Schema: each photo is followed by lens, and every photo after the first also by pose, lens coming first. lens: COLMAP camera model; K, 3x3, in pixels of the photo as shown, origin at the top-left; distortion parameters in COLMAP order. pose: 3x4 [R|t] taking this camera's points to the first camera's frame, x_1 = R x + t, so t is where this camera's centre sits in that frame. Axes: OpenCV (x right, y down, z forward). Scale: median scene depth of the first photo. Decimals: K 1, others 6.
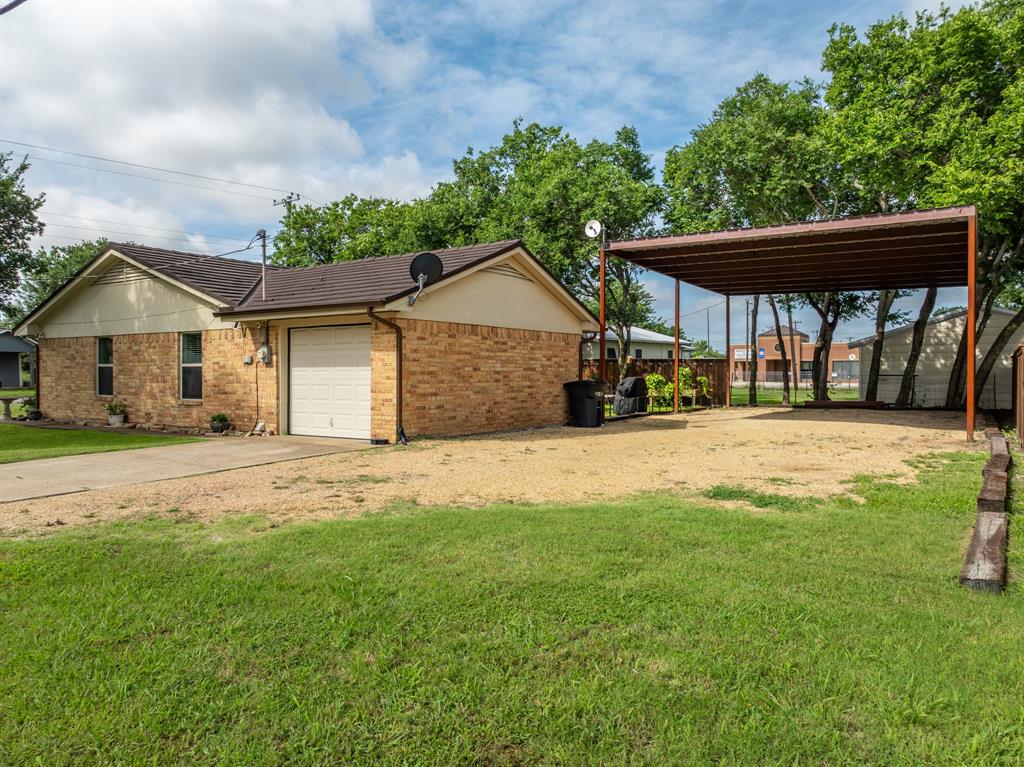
lens RADIAL K [[725.8, 0, 512.0], [0, 725.8, 383.5], [0, 0, 1]] dist [-0.014082, -0.000494]
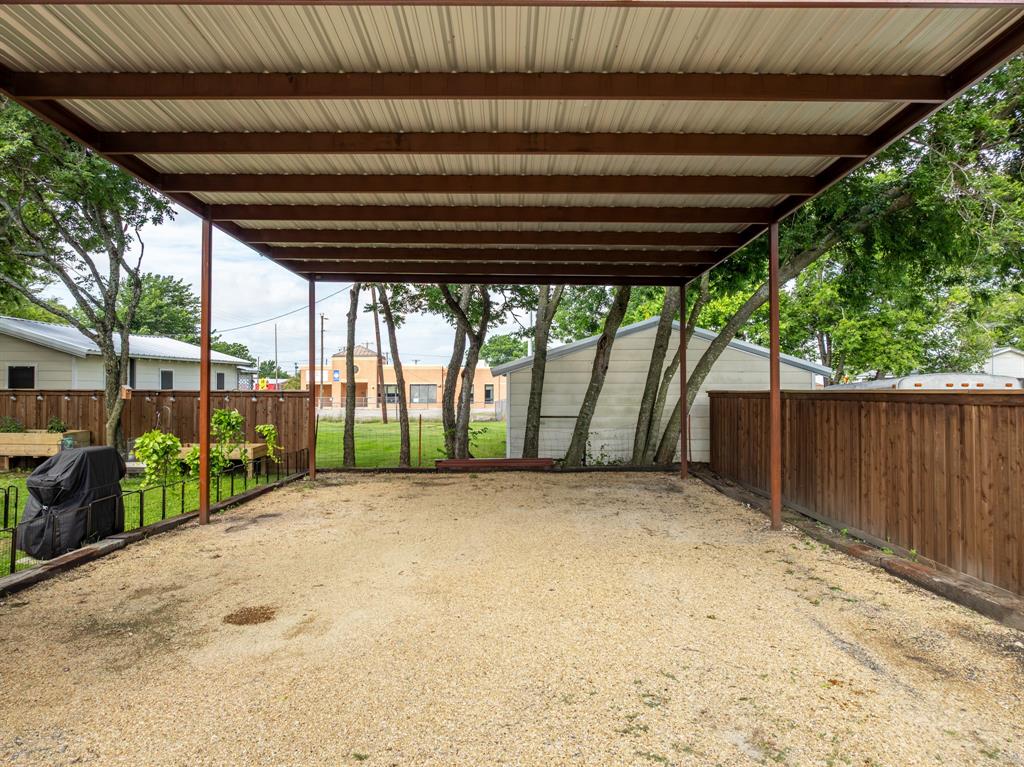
lens RADIAL K [[725.8, 0, 512.0], [0, 725.8, 383.5], [0, 0, 1]] dist [-0.014082, -0.000494]
pose [[0.836547, 0.003807, 0.547882, 0.122928], [0.011608, 0.999628, -0.024670, -0.026128], [-0.547772, 0.026997, 0.836192, 0.458810]]
